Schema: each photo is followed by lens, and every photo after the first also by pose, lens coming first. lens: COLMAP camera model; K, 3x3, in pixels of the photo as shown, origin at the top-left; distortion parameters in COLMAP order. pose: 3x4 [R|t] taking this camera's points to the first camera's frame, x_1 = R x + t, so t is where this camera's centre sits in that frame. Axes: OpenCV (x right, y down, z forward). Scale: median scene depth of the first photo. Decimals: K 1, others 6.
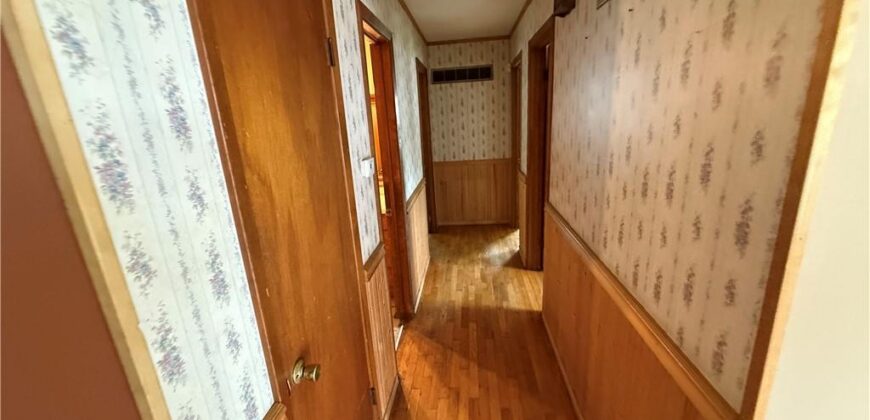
lens RADIAL K [[340.6, 0, 433.2], [0, 340.6, 208.9], [0, 0, 1]] dist [-0.000604, -0.000081]
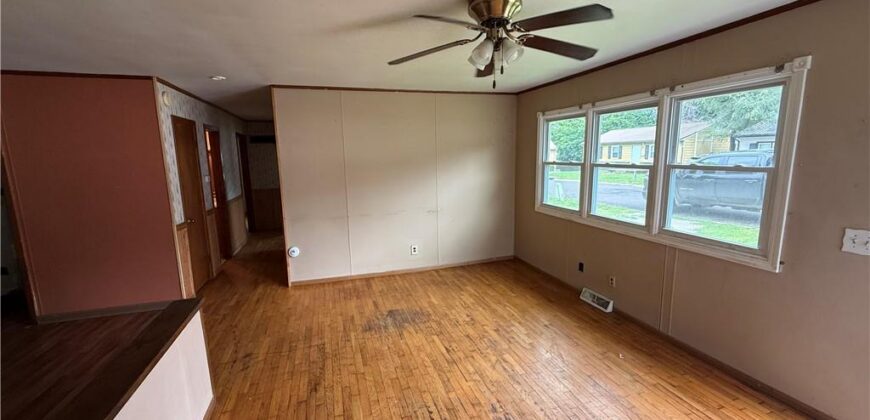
lens RADIAL K [[340.6, 0, 433.2], [0, 340.6, 208.9], [0, 0, 1]] dist [-0.000604, -0.000081]
pose [[0.916518, -0.021429, 0.399419, 0.213452], [0.075580, 0.989854, -0.120323, 0.332357], [-0.392788, 0.140466, 0.908838, -1.242880]]
